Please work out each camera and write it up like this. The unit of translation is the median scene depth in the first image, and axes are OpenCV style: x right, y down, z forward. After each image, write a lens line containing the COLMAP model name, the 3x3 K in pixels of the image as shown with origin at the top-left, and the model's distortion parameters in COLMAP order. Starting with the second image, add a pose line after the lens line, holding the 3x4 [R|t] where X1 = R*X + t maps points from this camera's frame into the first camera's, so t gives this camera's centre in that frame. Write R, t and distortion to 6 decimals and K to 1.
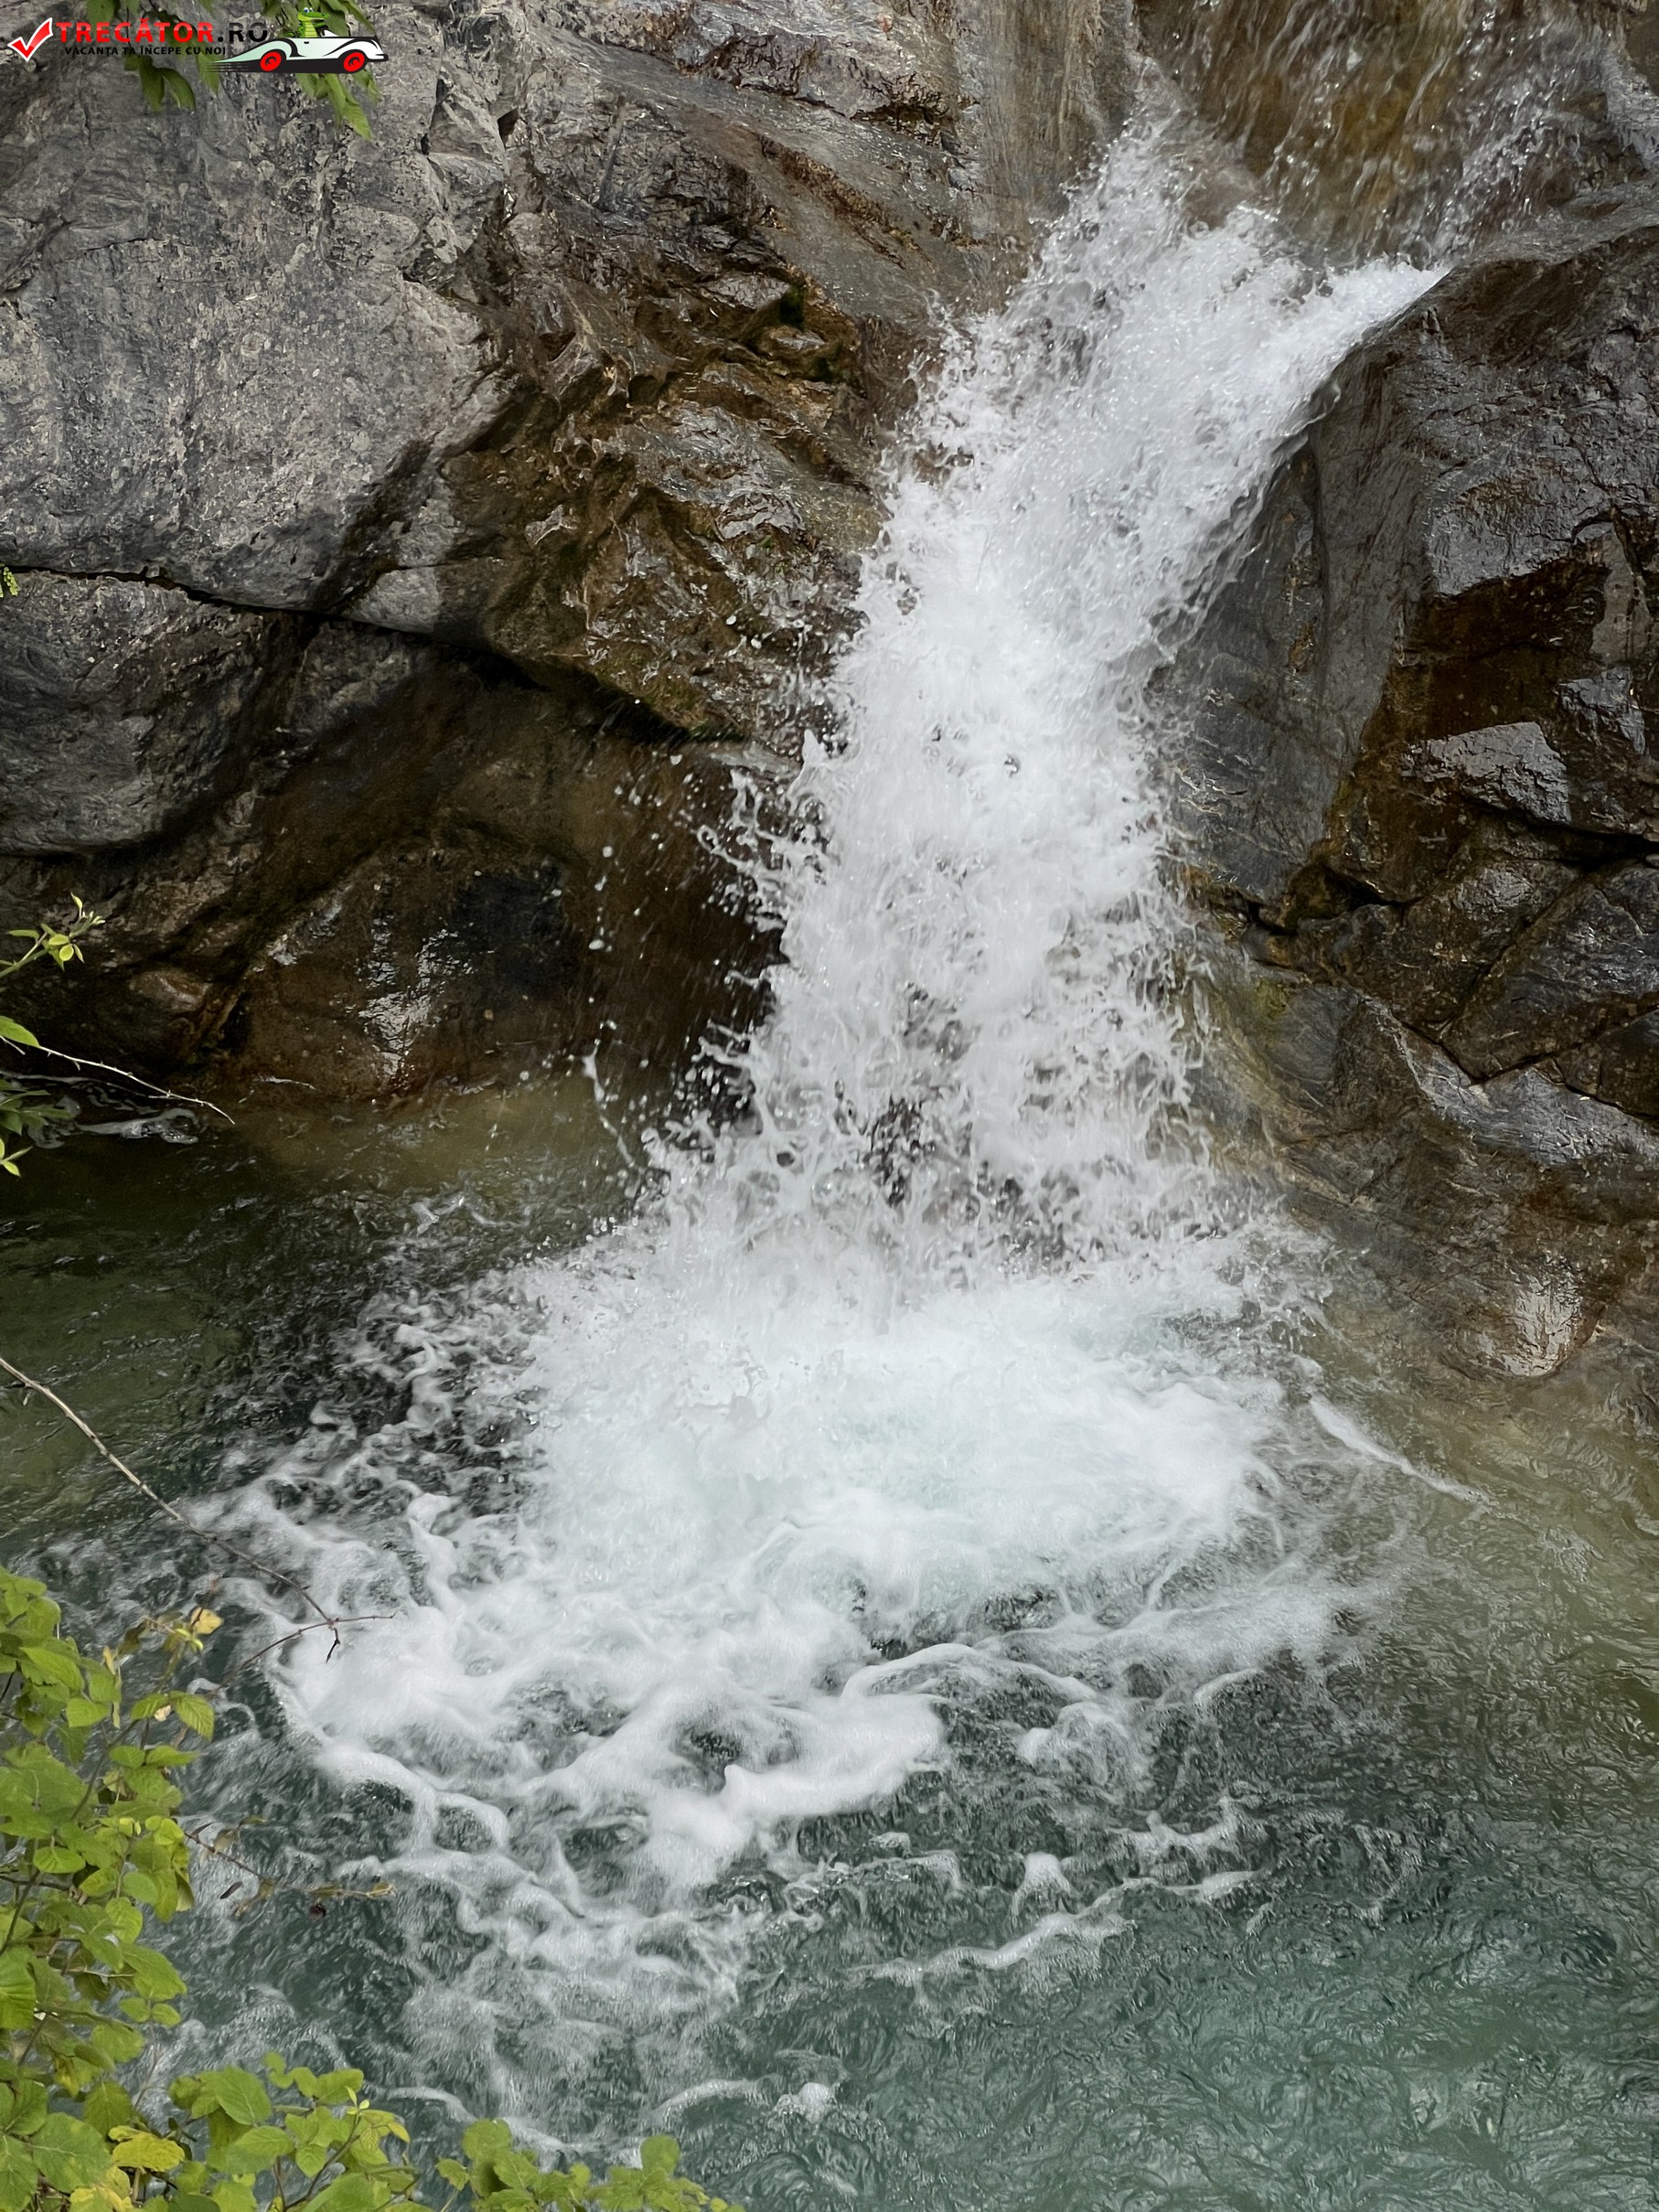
lens RADIAL K [[5002.0, 0, 829.2], [0, 5002.0, 1106.1], [0, 0, 1]] dist [0.041630, 0.000000]
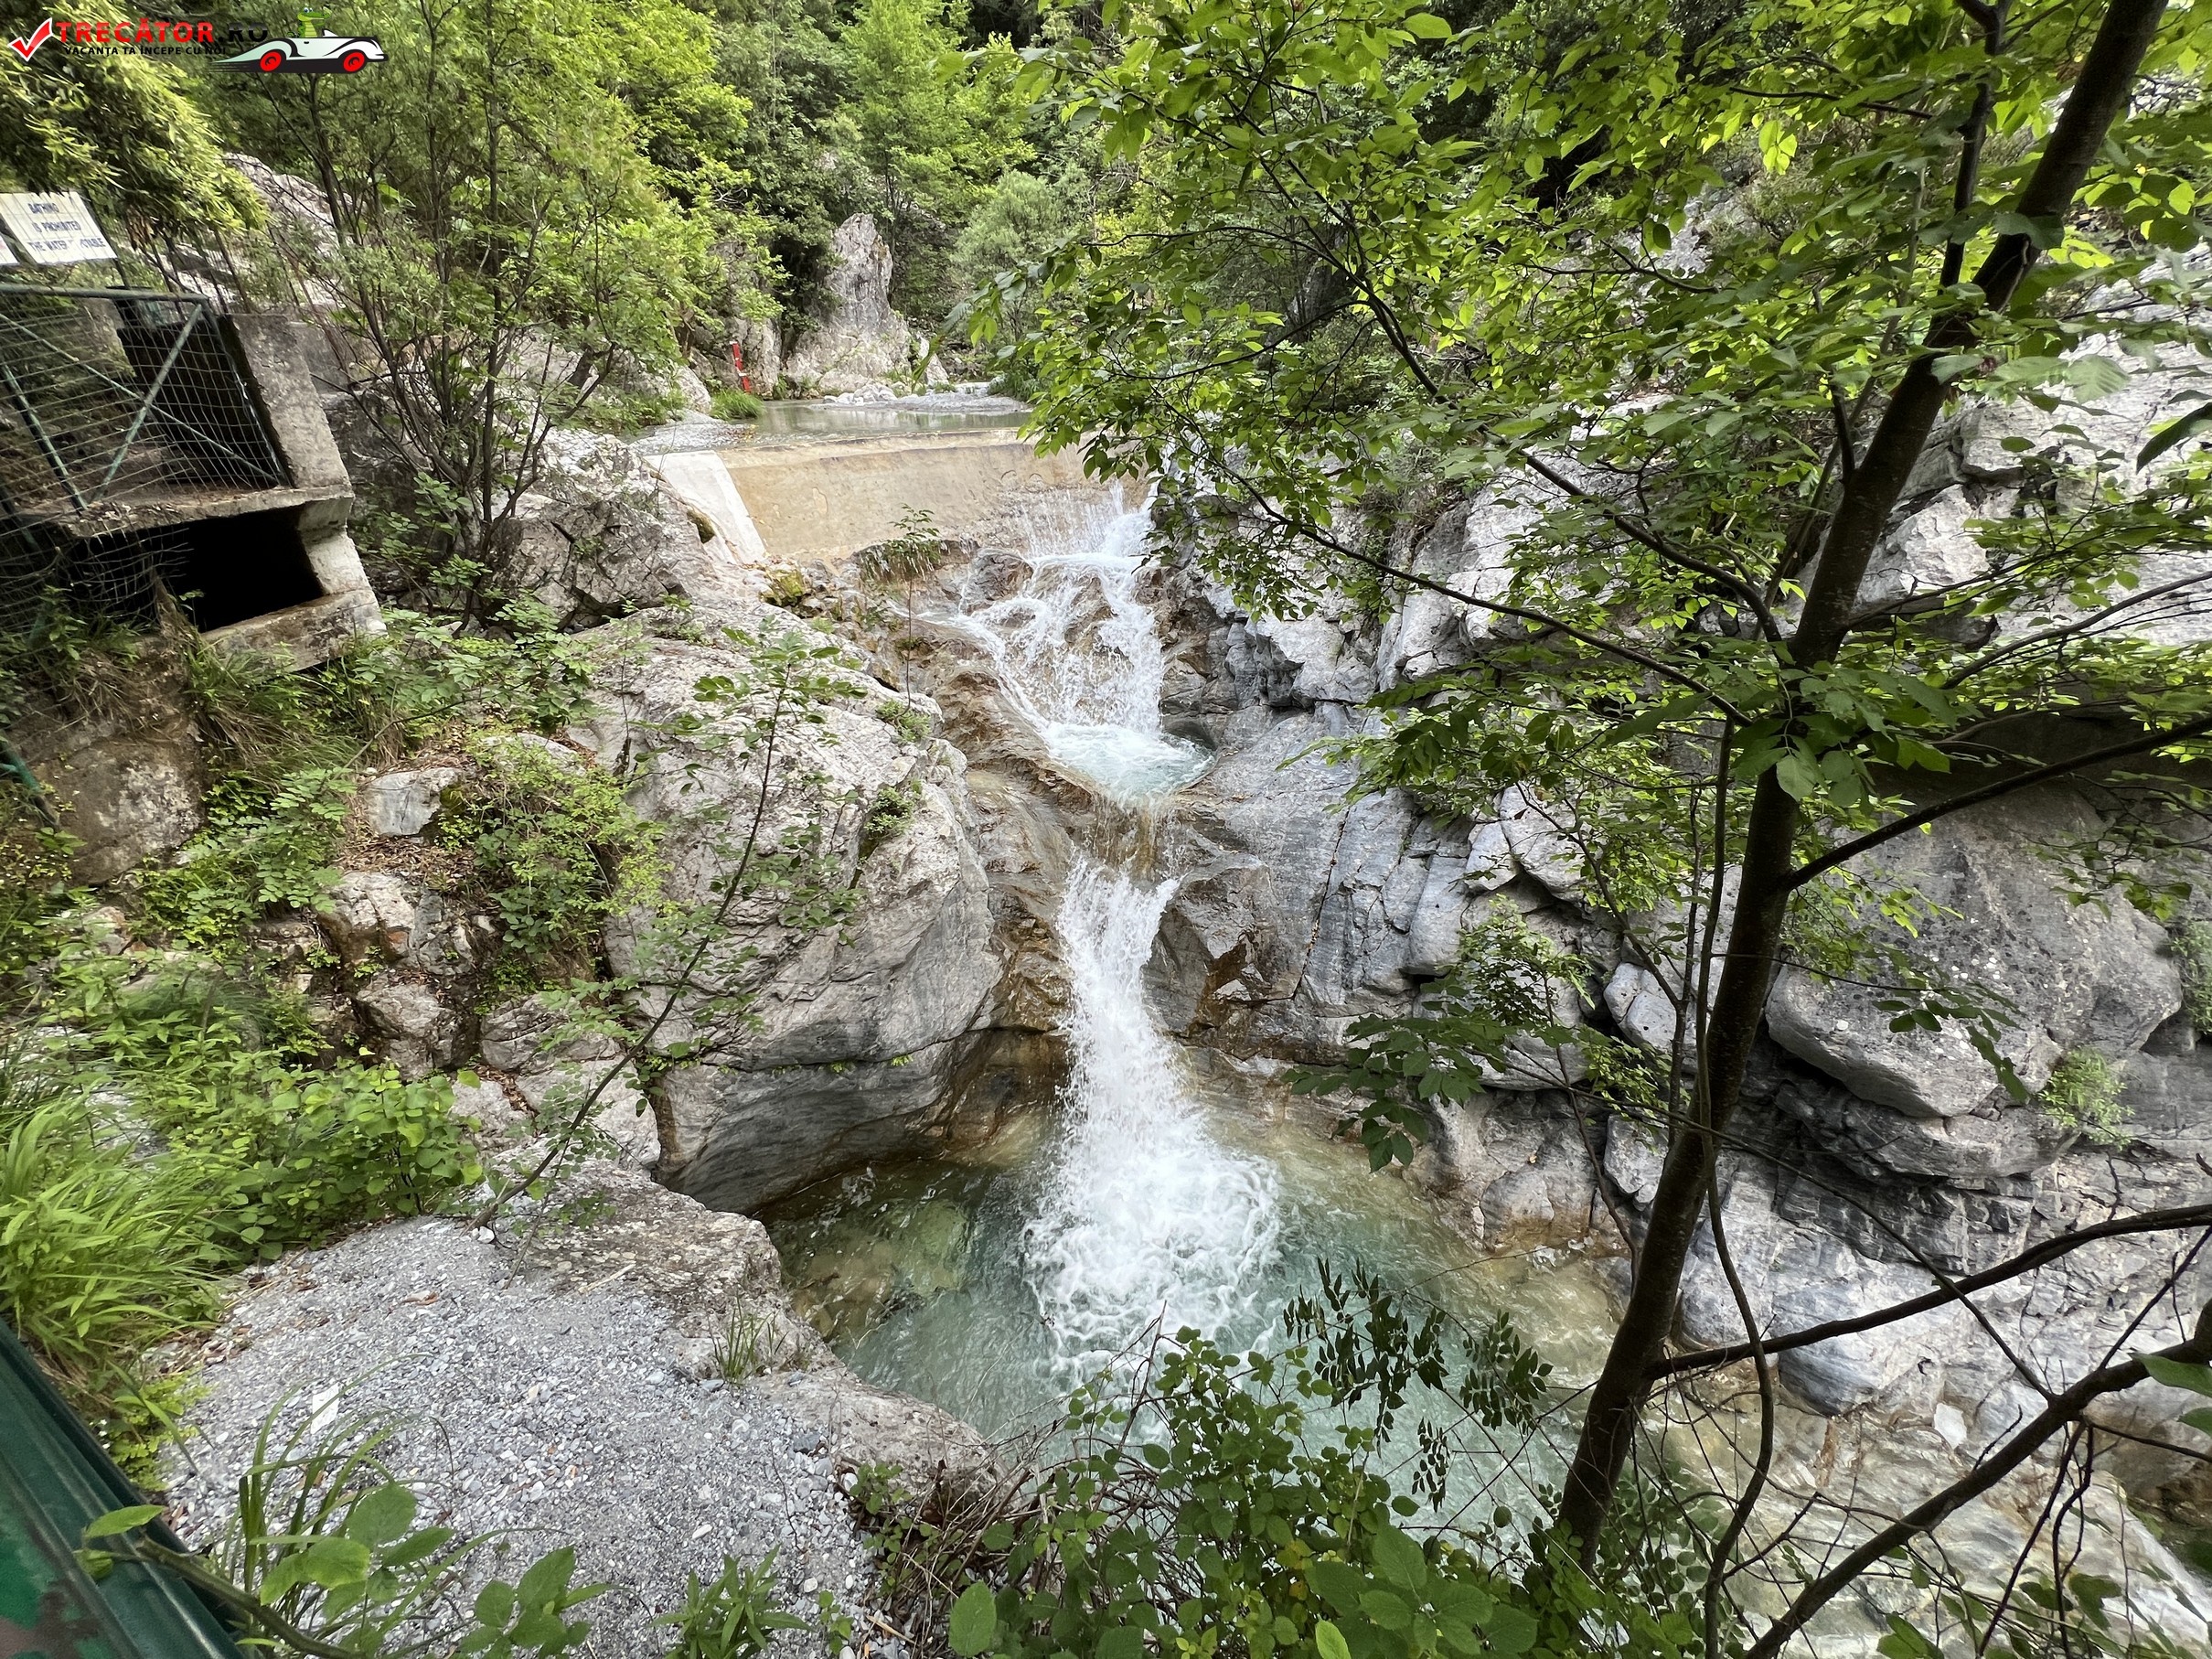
lens RADIAL K [[903.9, 0, 1099.8], [0, 903.9, 828.7], [0, 0, 1]] dist [0.000444, 0.000026]
pose [[0.904135, -0.208516, 0.372910, -0.242439], [0.249888, 0.966044, -0.065693, -0.184182], [-0.346549, 0.152581, 0.925539, 0.271059]]
